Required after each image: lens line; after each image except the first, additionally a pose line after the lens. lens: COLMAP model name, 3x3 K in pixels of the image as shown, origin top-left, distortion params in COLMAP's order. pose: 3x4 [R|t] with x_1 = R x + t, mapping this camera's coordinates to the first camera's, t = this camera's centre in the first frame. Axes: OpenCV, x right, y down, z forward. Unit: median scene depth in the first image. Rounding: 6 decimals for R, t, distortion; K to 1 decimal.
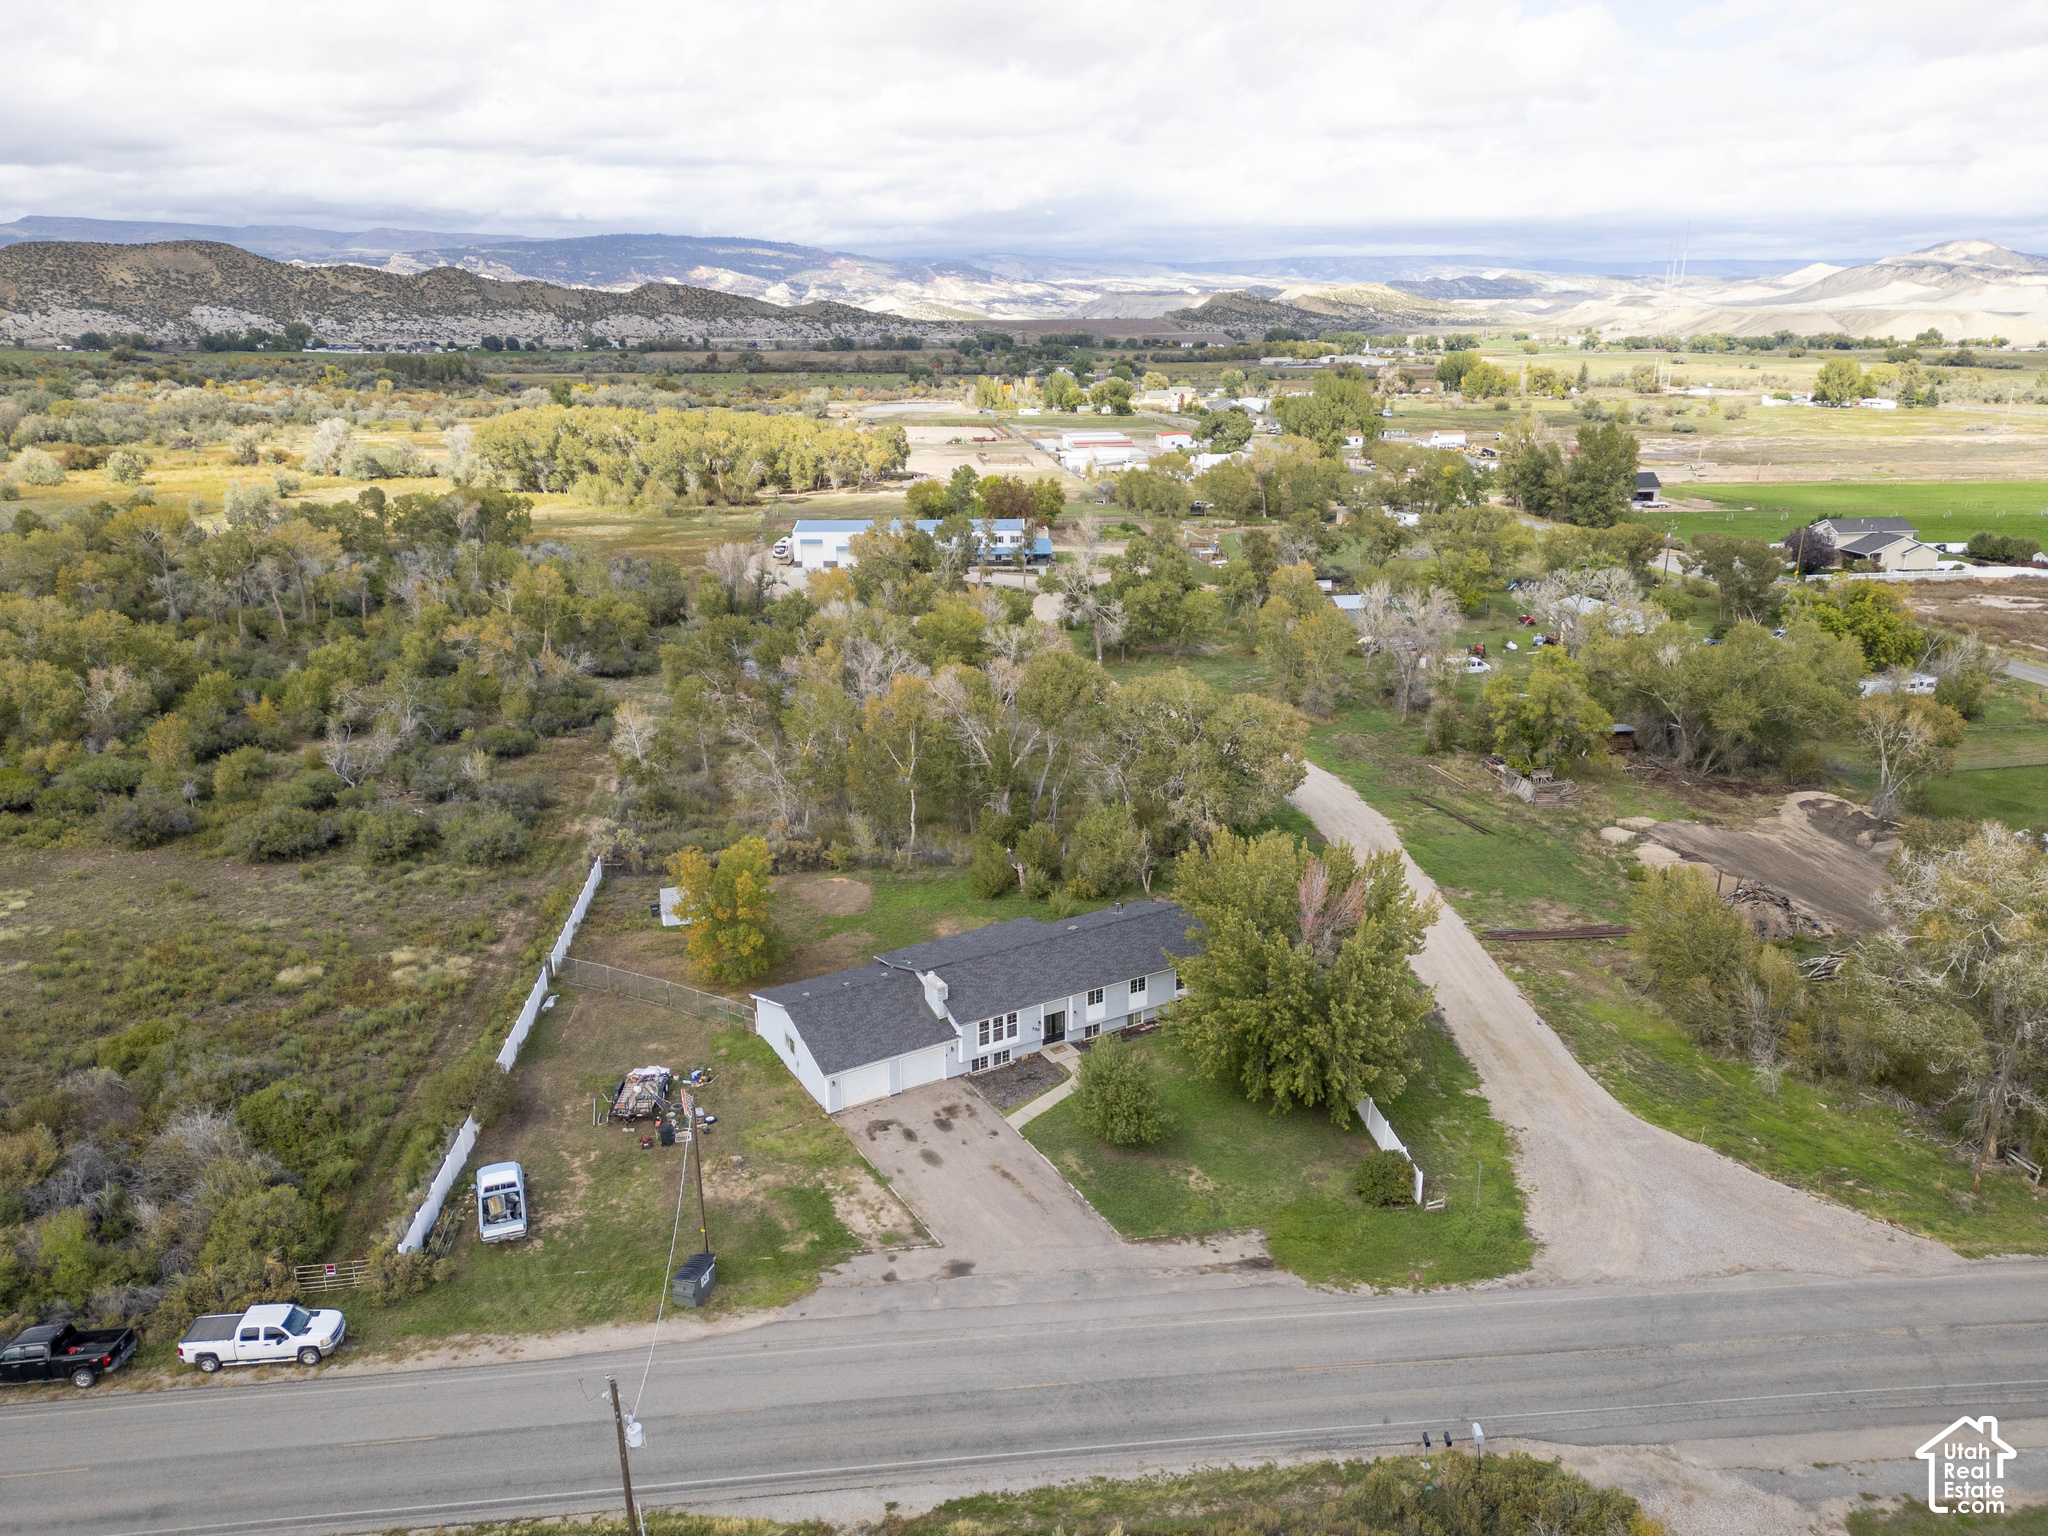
lens RADIAL K [[1426.3, 0, 1028.6], [0, 1426.3, 775.1], [0, 0, 1]] dist [0.081283, -0.080673]
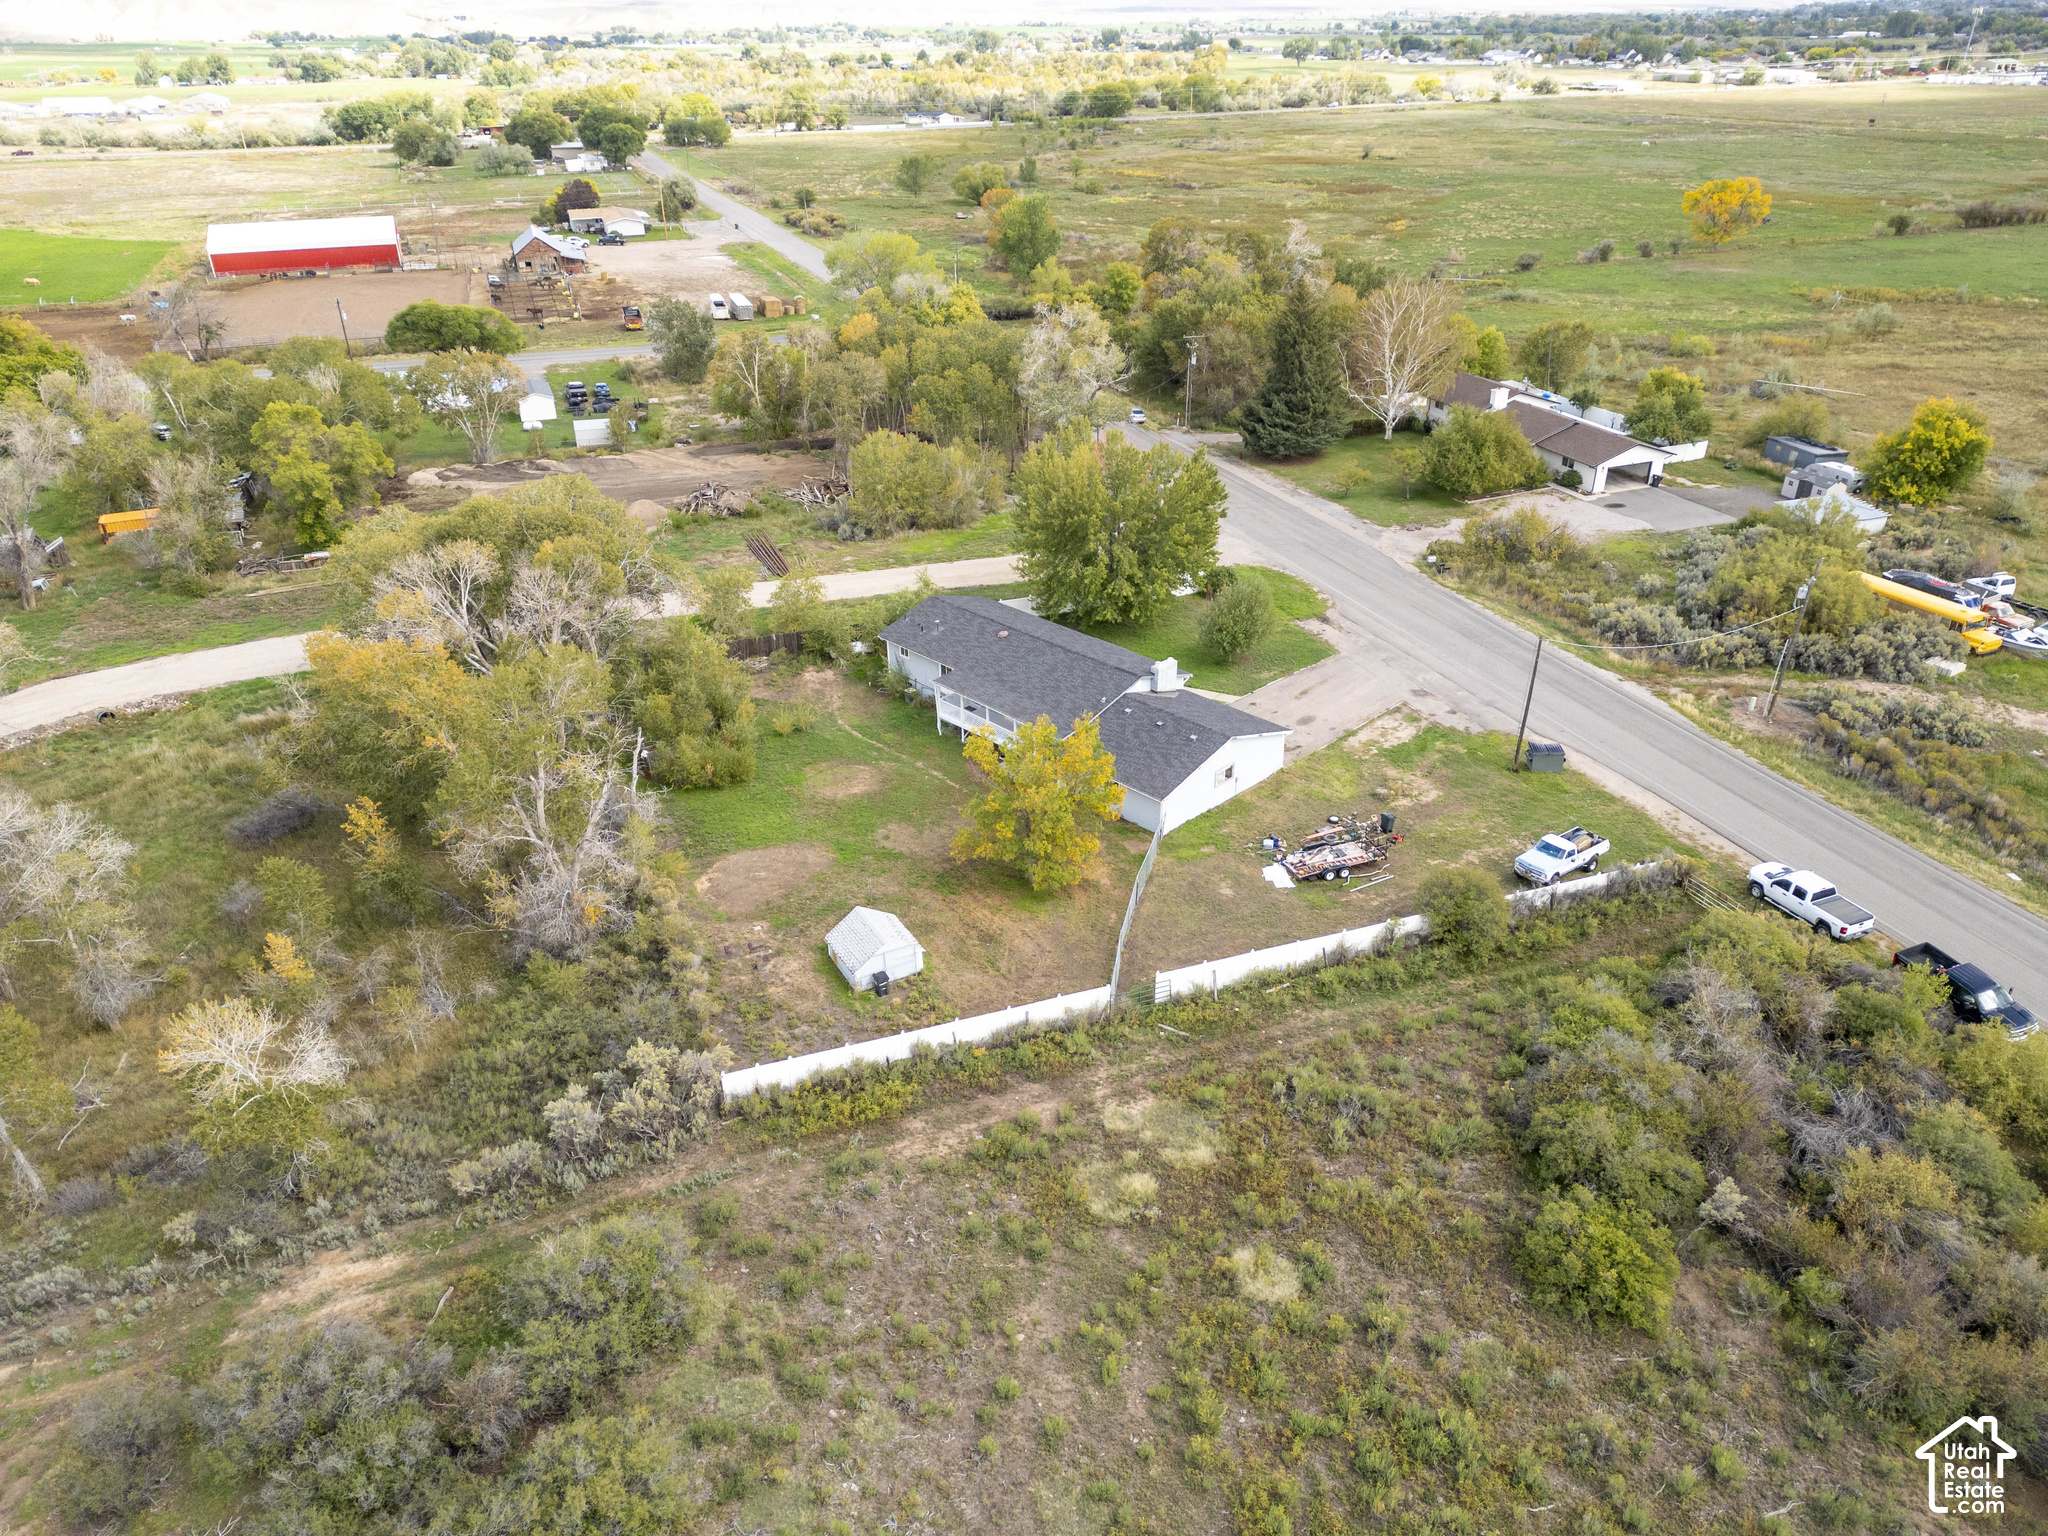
lens RADIAL K [[1426.3, 0, 1028.6], [0, 1426.3, 775.1], [0, 0, 1]] dist [0.081283, -0.080673]
pose [[-0.250704, -0.449910, 0.857163, -1.138340], [0.304055, 0.804037, 0.510956, -0.415610], [-0.919075, 0.388723, -0.064778, 1.385728]]
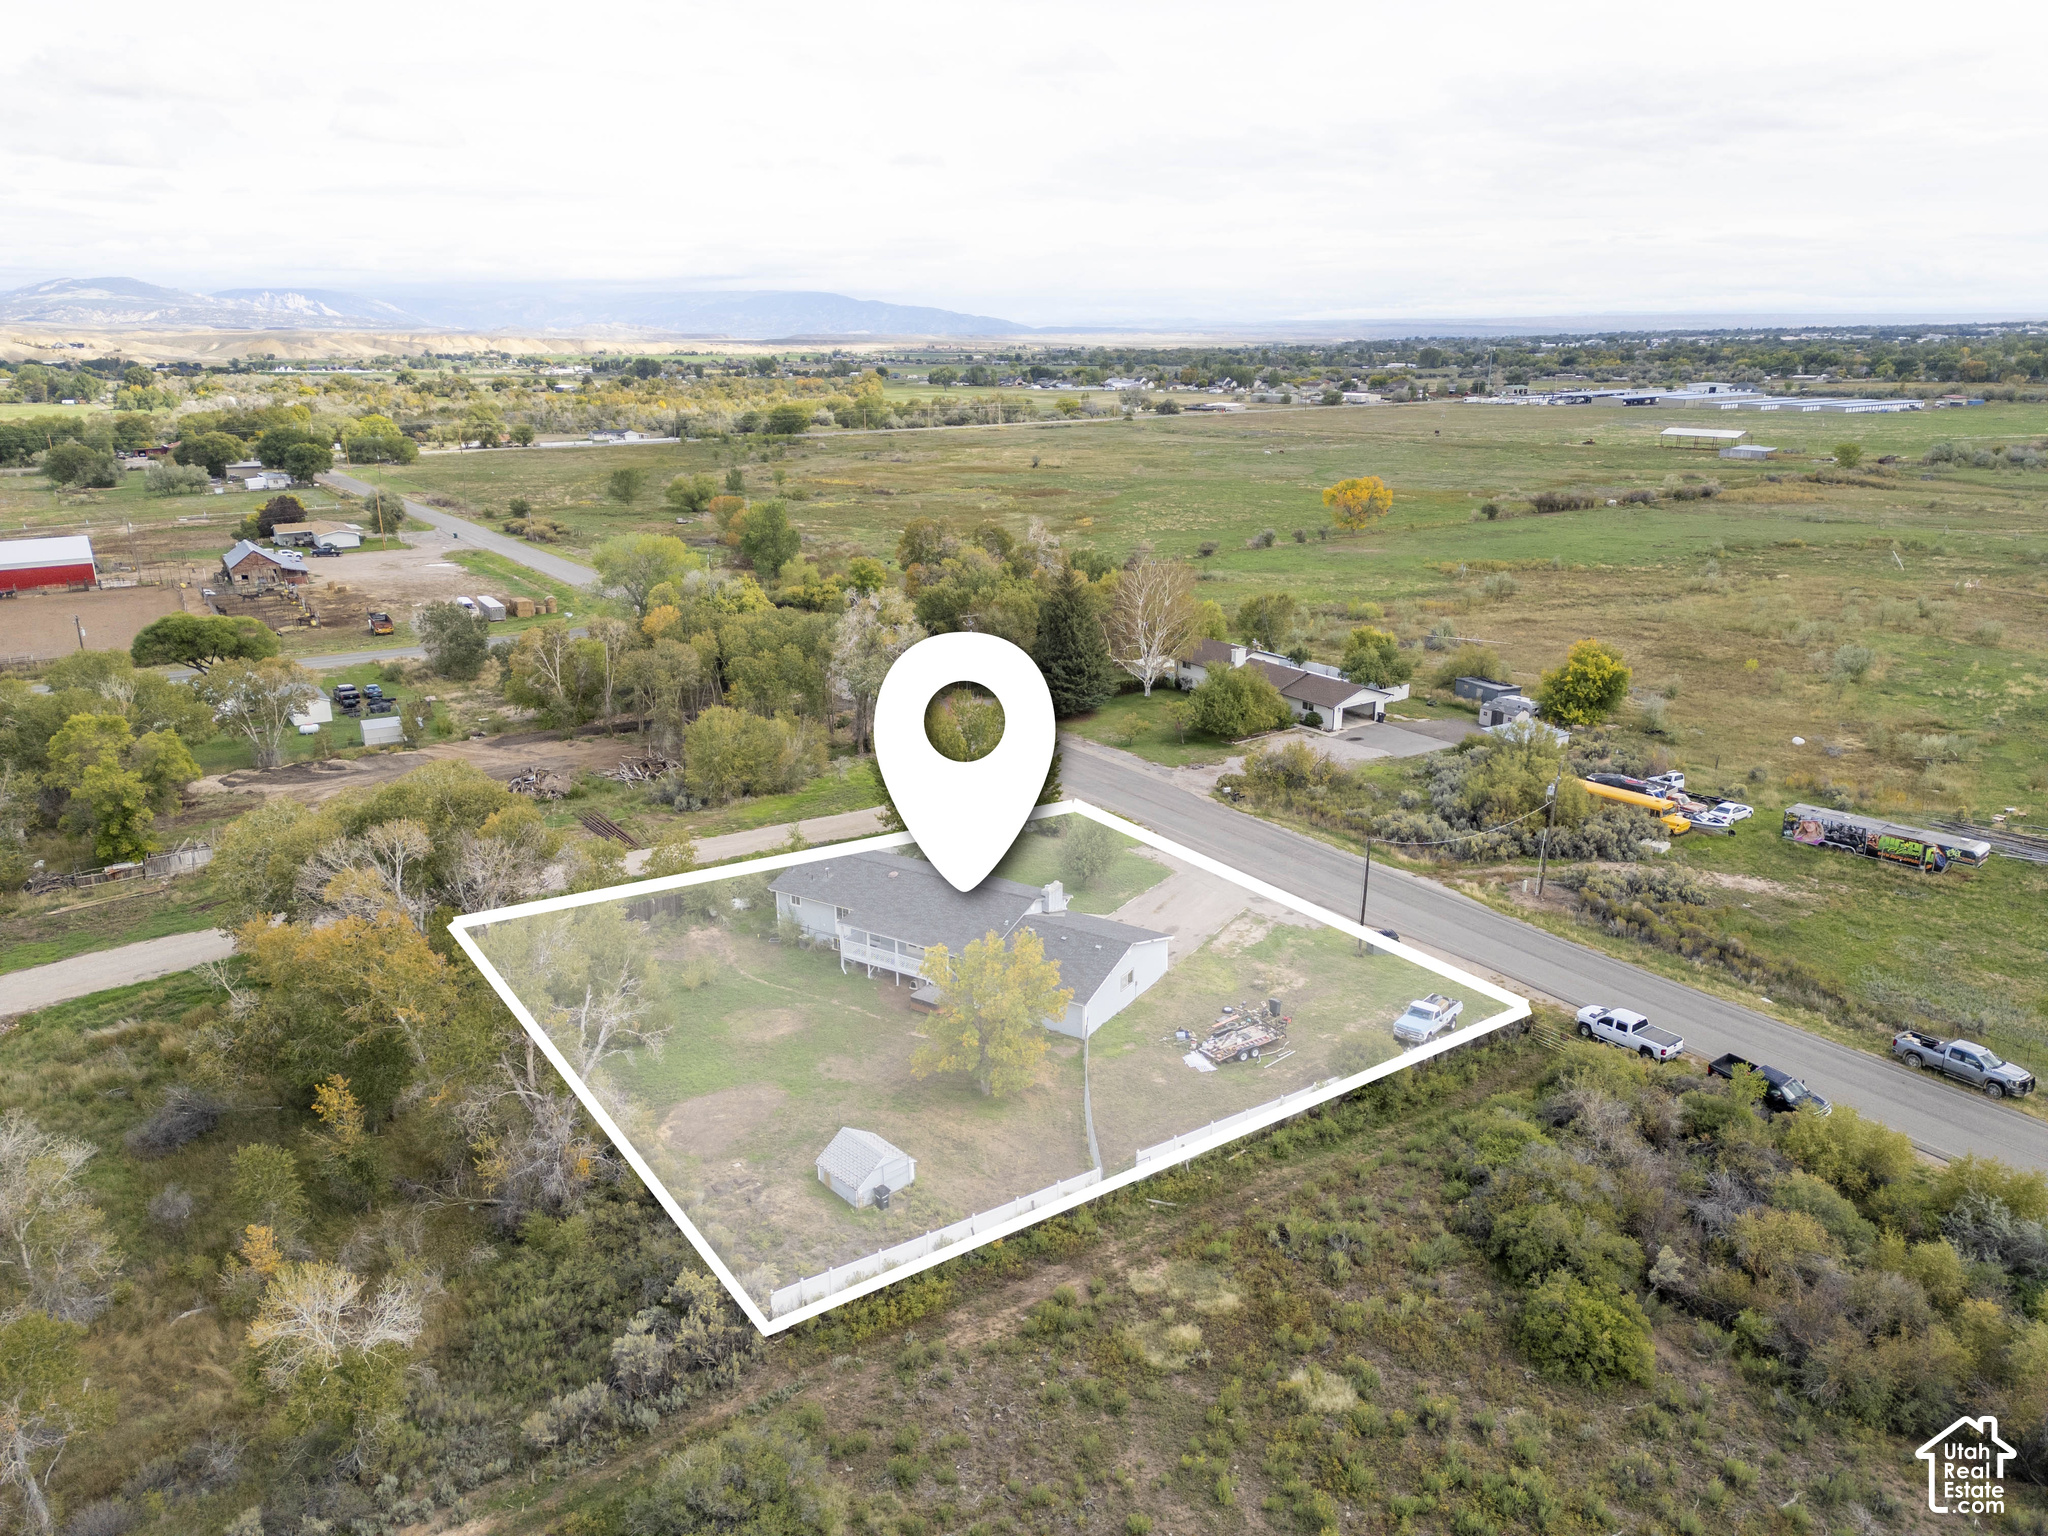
lens RADIAL K [[1426.3, 0, 1028.6], [0, 1426.3, 775.1], [0, 0, 1]] dist [0.081283, -0.080673]
pose [[-0.465922, -0.253528, 0.847727, -1.183251], [0.276338, 0.868457, 0.411606, -0.486160], [-0.840568, 0.426035, -0.334574, 1.587067]]
